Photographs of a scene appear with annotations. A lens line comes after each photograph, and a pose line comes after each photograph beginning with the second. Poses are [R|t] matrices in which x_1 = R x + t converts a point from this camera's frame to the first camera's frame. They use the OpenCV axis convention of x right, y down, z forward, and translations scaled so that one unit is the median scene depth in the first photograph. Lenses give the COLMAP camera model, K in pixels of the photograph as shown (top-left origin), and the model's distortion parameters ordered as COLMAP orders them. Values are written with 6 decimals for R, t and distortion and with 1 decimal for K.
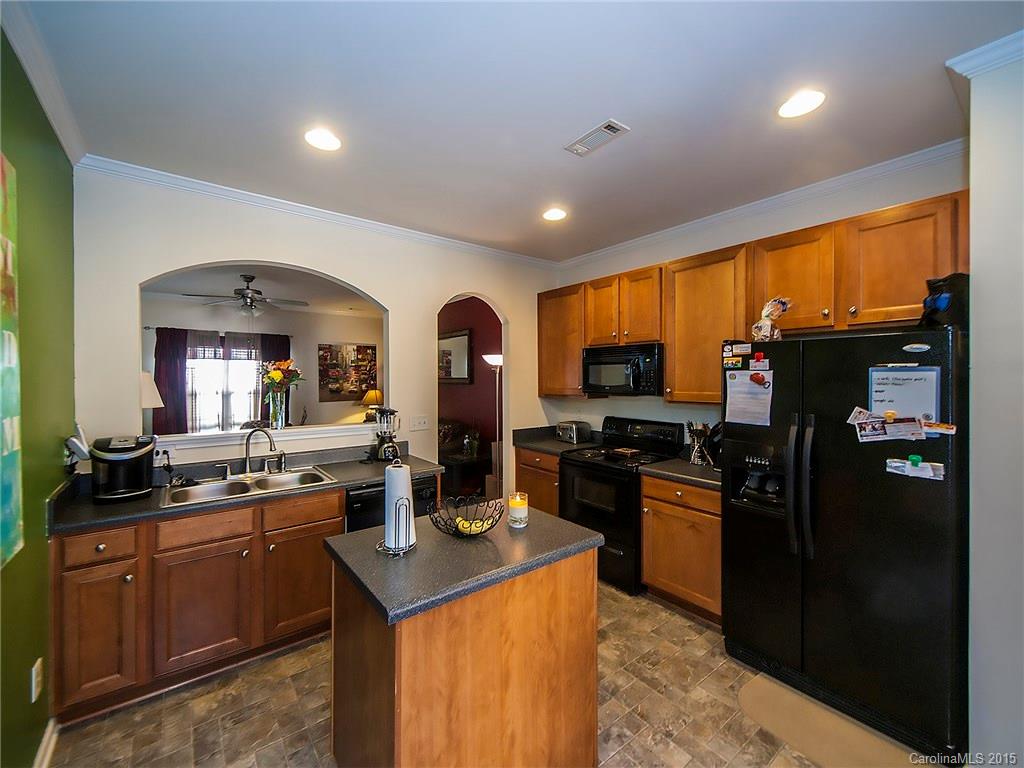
lens RADIAL K [[419.7, 0, 500.6], [0, 419.7, 381.5], [0, 0, 1]] dist [0.031951, -0.012527]
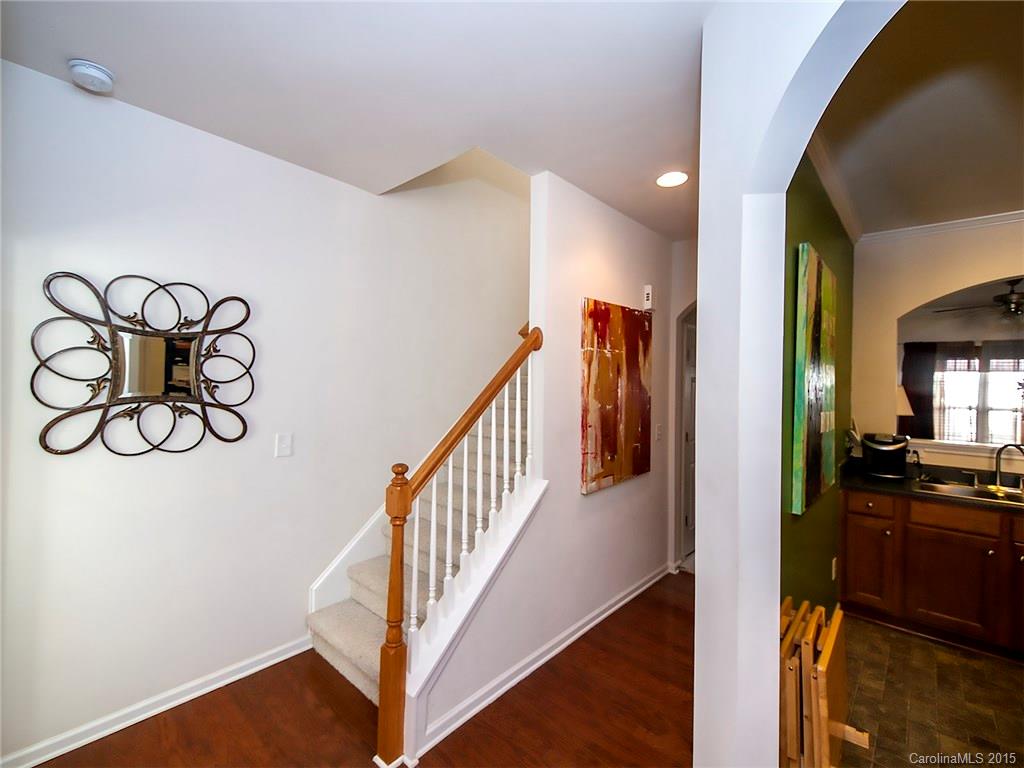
lens RADIAL K [[450.2, 0, 508.3], [0, 450.2, 371.8], [0, 0, 1]] dist [-0.000061, -0.000262]
pose [[0.176715, -0.007974, -0.984230, 0.140768], [-0.036060, 0.999243, -0.014570, -0.001930], [0.983601, 0.038066, 0.176293, -0.193657]]
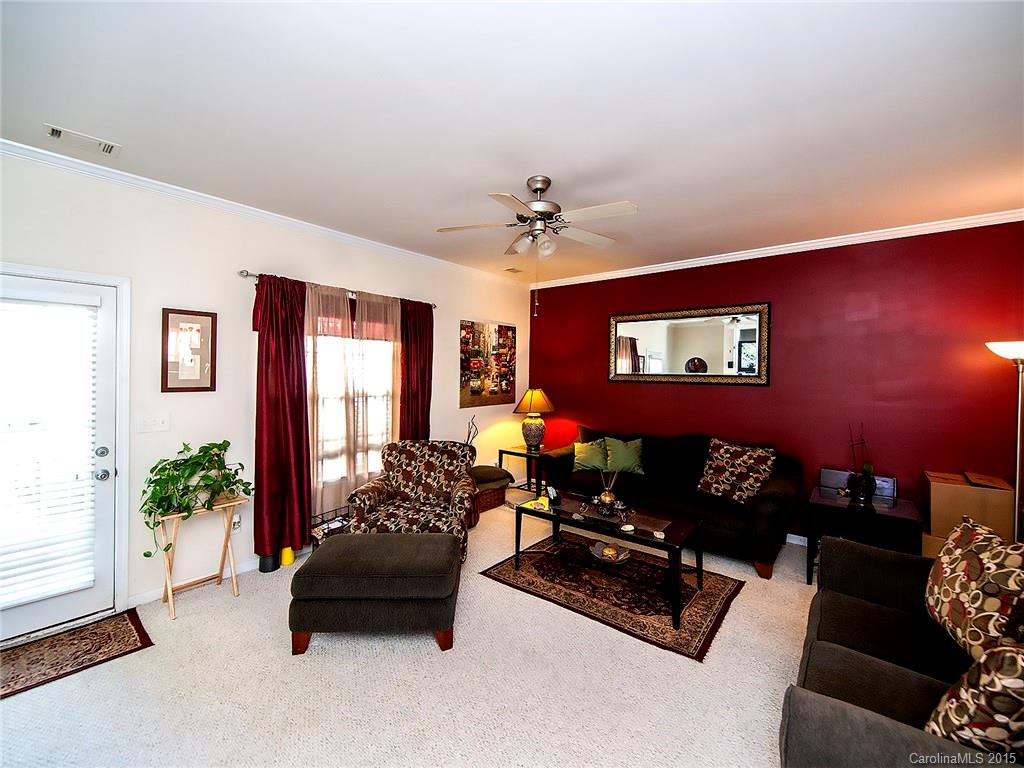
lens RADIAL K [[428.9, 0, 509.4], [0, 428.9, 370.9], [0, 0, 1]] dist [0.000064, -0.000009]
pose [[0.972040, 0.014894, 0.234344, -0.729494], [-0.012611, 0.999857, -0.011238, -0.003574], [-0.234478, 0.007968, 0.972089, 0.469357]]
